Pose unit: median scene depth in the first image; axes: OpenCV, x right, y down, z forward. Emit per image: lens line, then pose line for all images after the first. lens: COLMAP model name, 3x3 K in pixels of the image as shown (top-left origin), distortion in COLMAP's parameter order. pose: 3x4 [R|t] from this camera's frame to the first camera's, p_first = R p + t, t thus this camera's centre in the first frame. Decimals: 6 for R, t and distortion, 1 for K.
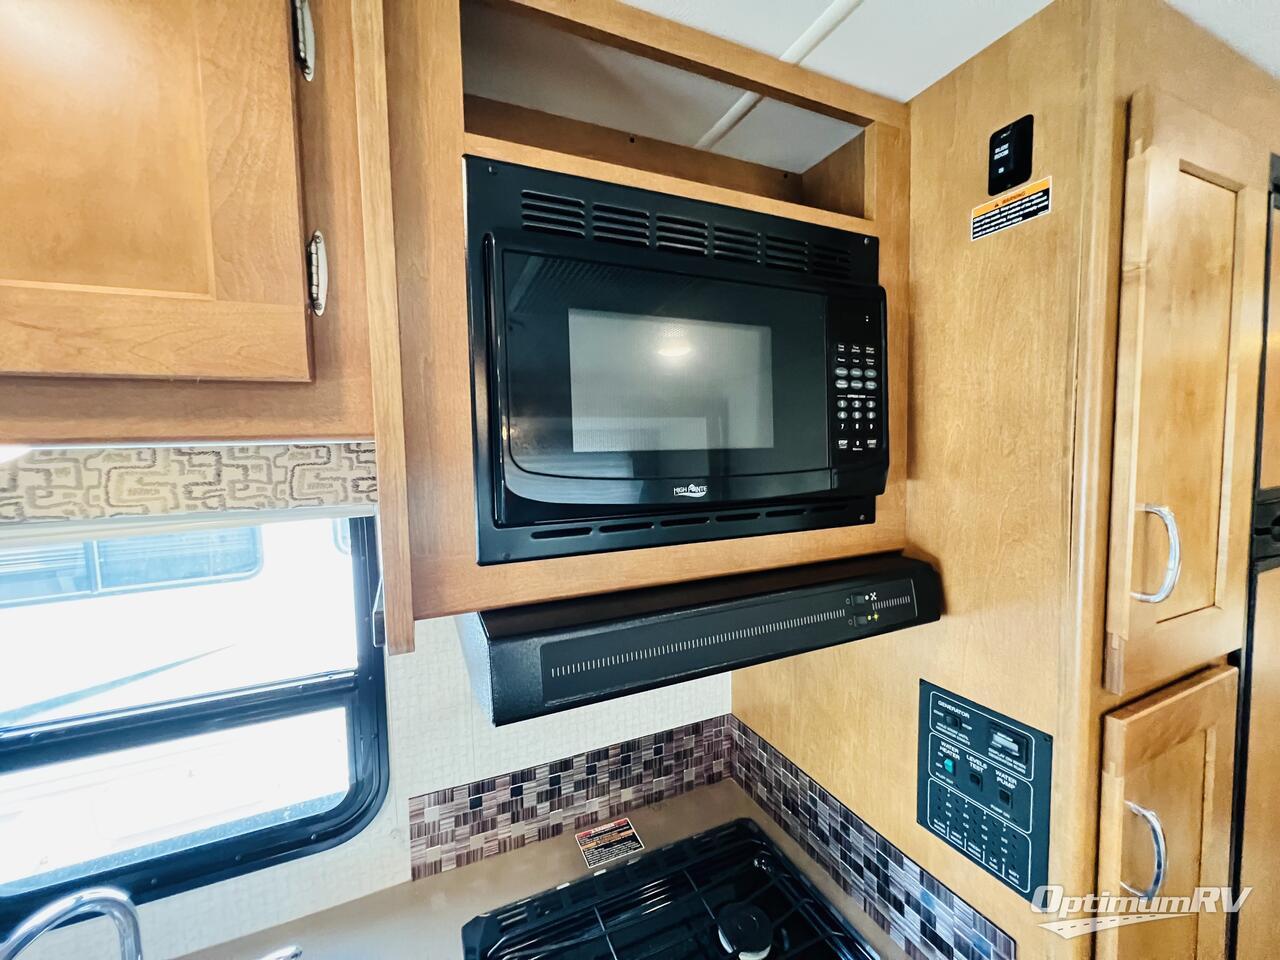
lens RADIAL K [[514.8, 0, 640.5], [0, 514.8, 480.1], [0, 0, 1]] dist [-0.004142, 0.000912]
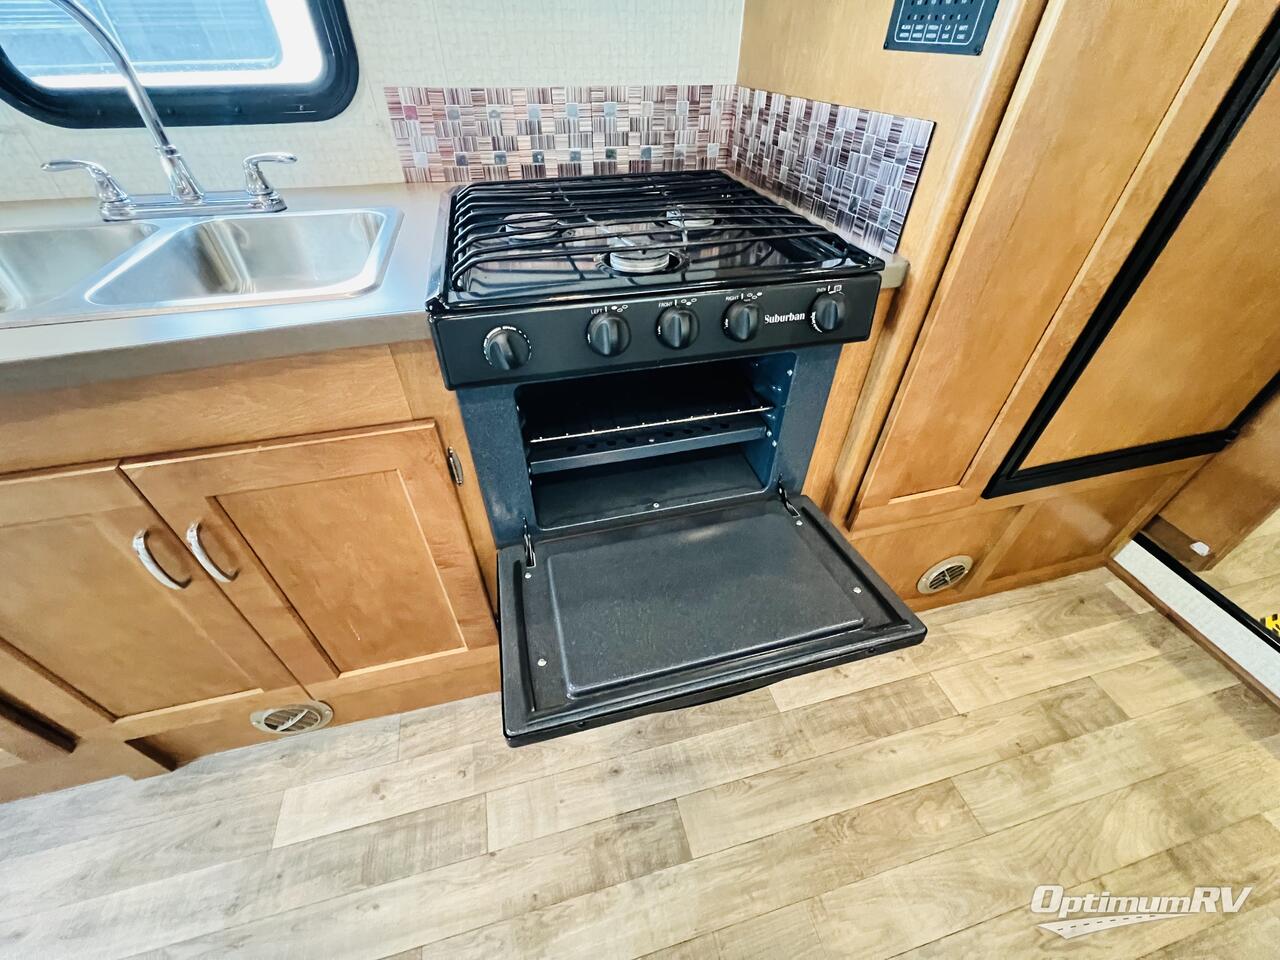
lens RADIAL K [[514.8, 0, 638.0], [0, 514.8, 479.5], [0, 0, 1]] dist [-0.004142, 0.000912]
pose [[0.984307, 0.139968, -0.107467, 0.277444], [-0.046313, 0.792546, 0.608051, 0.636794], [0.170280, -0.593532, 0.786591, -0.183717]]
